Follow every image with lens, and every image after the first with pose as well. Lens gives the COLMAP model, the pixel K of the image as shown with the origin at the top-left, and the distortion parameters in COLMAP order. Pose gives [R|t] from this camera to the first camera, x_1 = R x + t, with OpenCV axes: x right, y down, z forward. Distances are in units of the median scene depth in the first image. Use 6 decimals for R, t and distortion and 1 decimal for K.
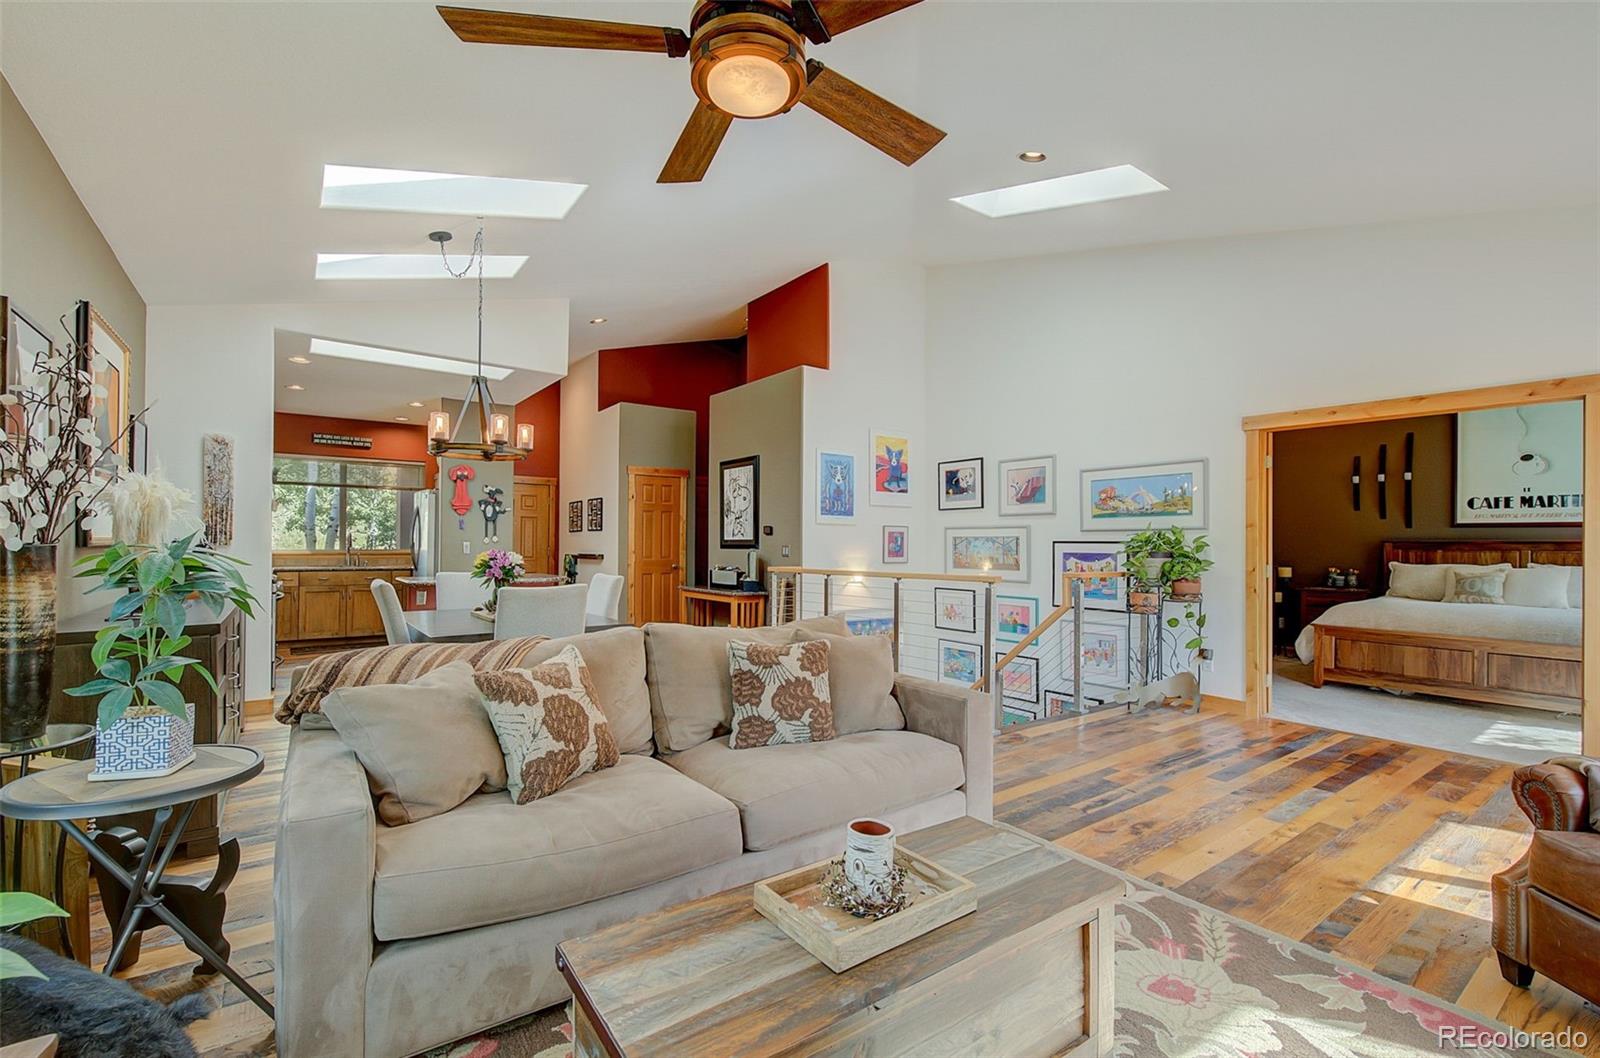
lens RADIAL K [[702.0, 0, 795.2], [0, 702.0, 543.0], [0, 0, 1]] dist [-0.004909, 0.001571]
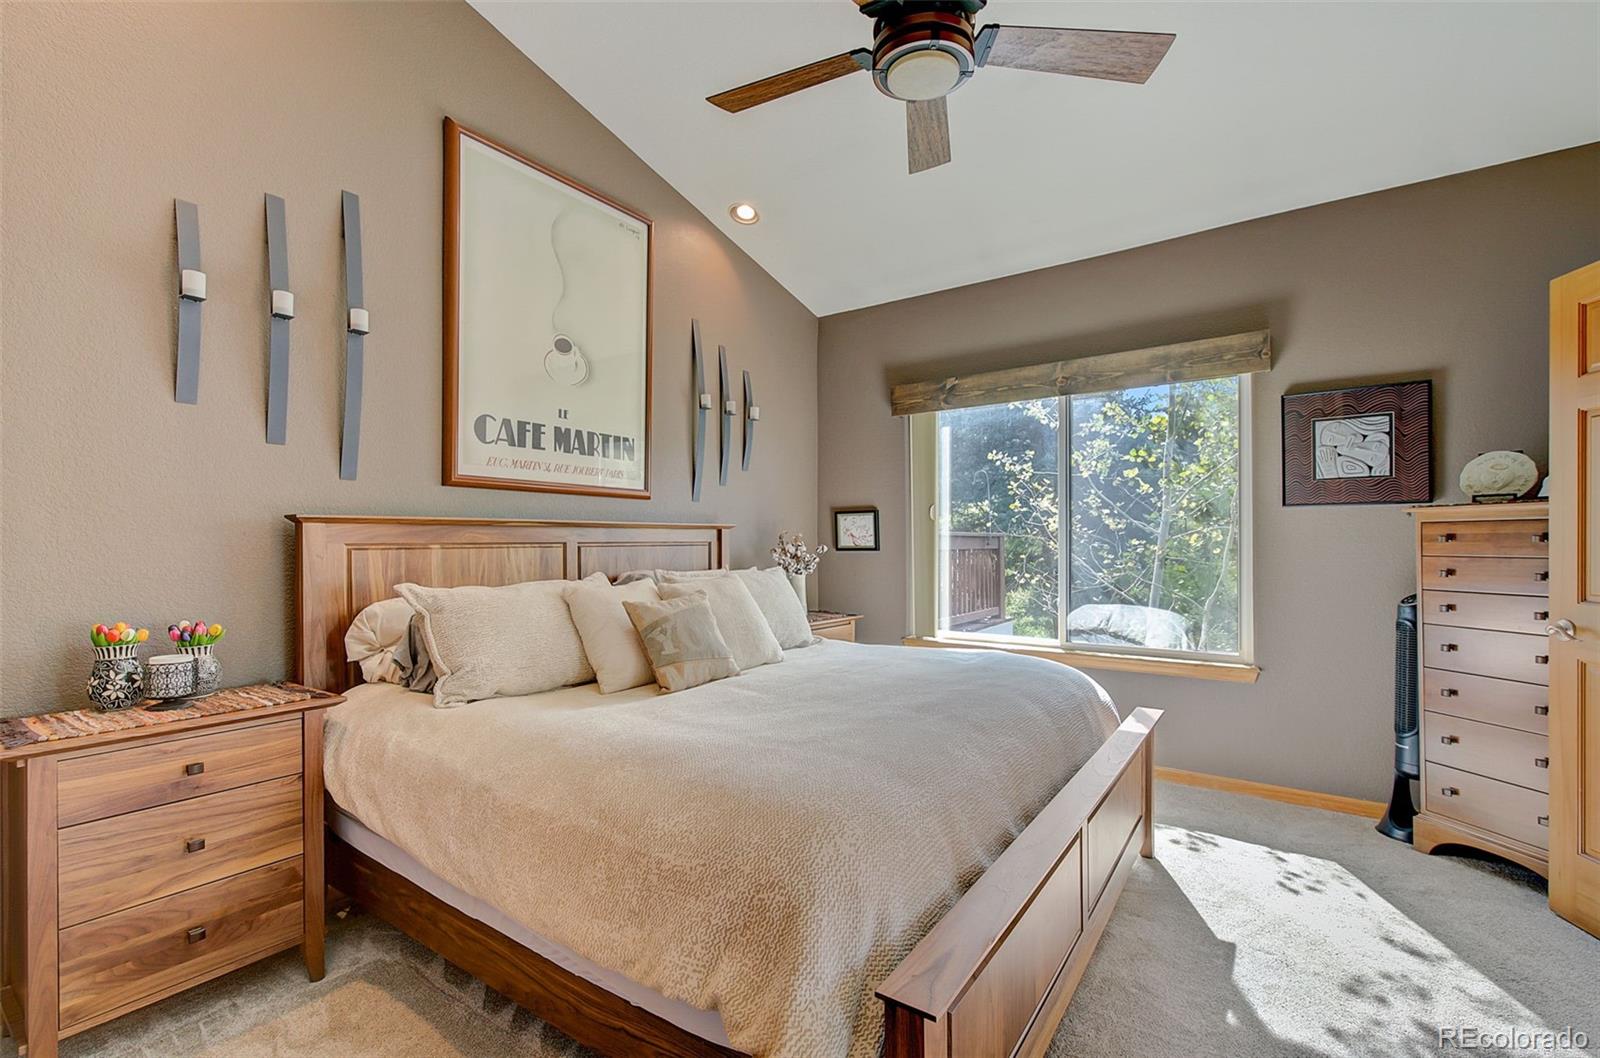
lens RADIAL K [[702.0, 0, 800.3], [0, 702.0, 534.0], [0, 0, 1]] dist [-0.004909, 0.001571]
pose [[-0.323120, -0.000178, 0.946358, 0.533826], [0.003922, 0.999991, 0.001527, 0.005406], [-0.946350, 0.004205, -0.323117, 0.985804]]
